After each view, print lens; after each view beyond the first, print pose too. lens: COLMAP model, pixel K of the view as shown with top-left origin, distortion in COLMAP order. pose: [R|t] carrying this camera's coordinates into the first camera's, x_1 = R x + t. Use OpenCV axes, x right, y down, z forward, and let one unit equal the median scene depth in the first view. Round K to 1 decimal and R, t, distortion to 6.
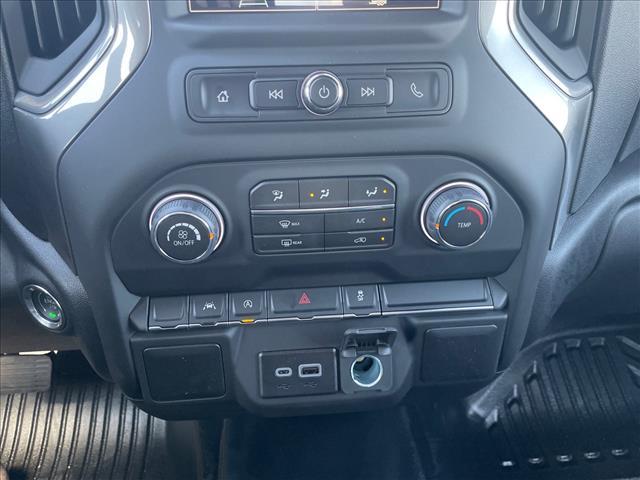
lens RADIAL K [[482.5, 0, 316.2], [0, 482.5, 233.3], [0, 0, 1]] dist [0.071738, -0.090474]
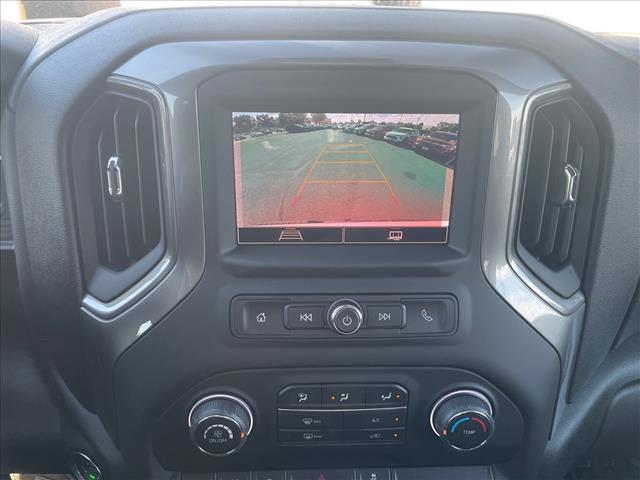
lens RADIAL K [[482.5, 0, 323.2], [0, 482.5, 239.2], [0, 0, 1]] dist [0.071738, -0.090474]
pose [[0.998843, 0.040590, -0.025794, -0.017057], [-0.043096, 0.993490, -0.105457, -0.317058], [0.021346, 0.106446, 0.994089, -0.162843]]
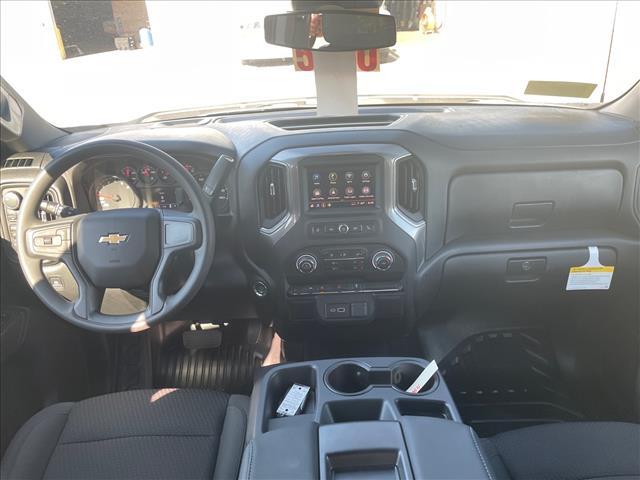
lens RADIAL K [[482.5, 0, 324.0], [0, 482.5, 240.0], [0, 0, 1]] dist [0.071738, -0.090474]
pose [[0.997819, -0.004849, -0.065828, 0.099167], [-0.001551, 0.995301, -0.096821, 0.153102], [0.065989, 0.096711, 0.993123, -2.530606]]
